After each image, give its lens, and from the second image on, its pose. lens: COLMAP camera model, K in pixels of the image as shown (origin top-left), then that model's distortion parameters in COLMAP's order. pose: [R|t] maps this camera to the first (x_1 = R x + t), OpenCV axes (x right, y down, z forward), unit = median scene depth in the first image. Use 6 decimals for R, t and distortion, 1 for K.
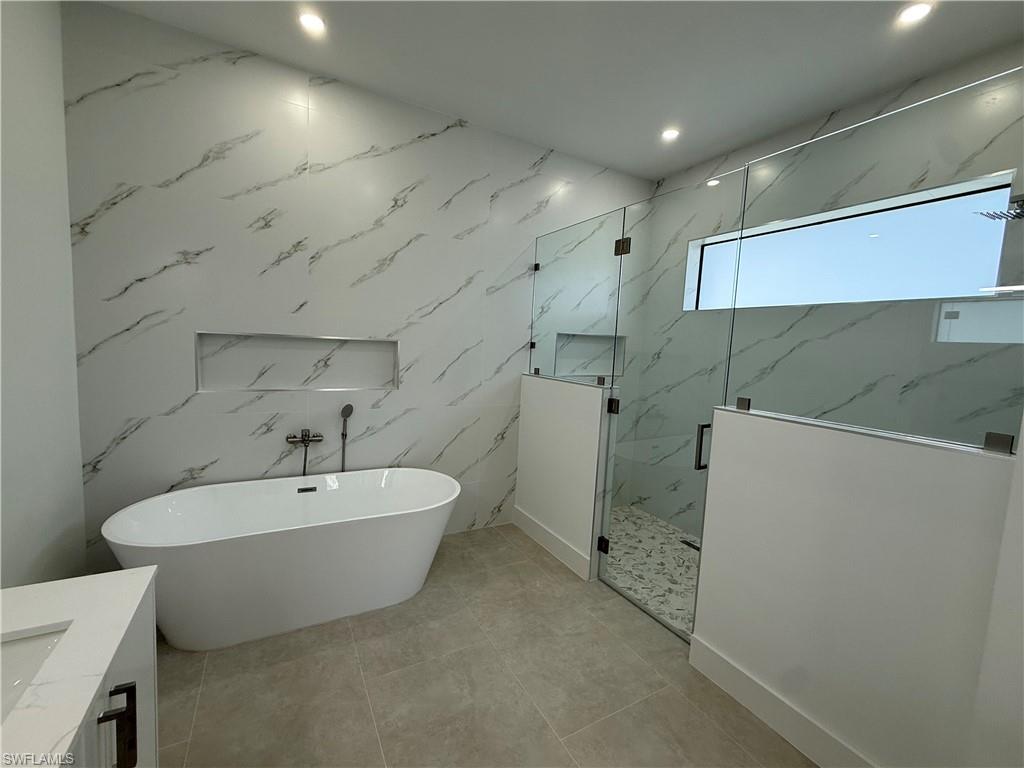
lens RADIAL K [[423.2, 0, 509.9], [0, 423.2, 386.2], [0, 0, 1]] dist [-0.000326, 0.000027]
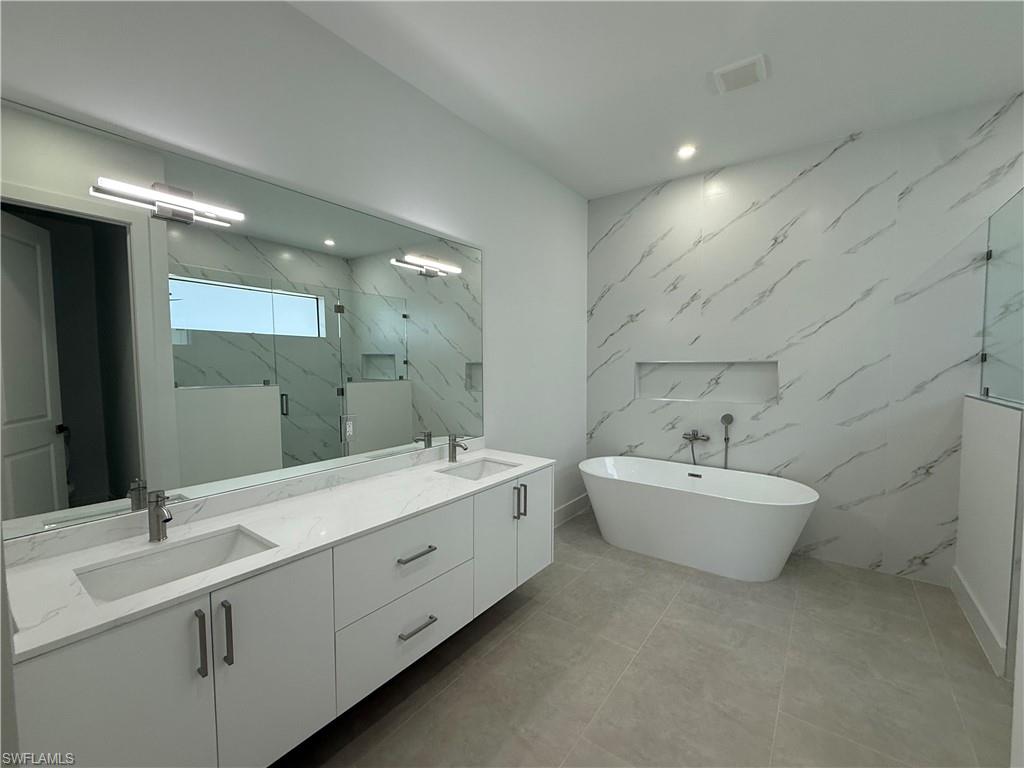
lens RADIAL K [[423.2, 0, 513.3], [0, 423.2, 384.5], [0, 0, 1]] dist [-0.000326, 0.000027]
pose [[0.411770, -0.000598, -0.911288, 0.479624], [-0.063069, 0.997583, -0.029153, 0.031490], [0.909103, 0.069478, 0.410737, -0.087184]]
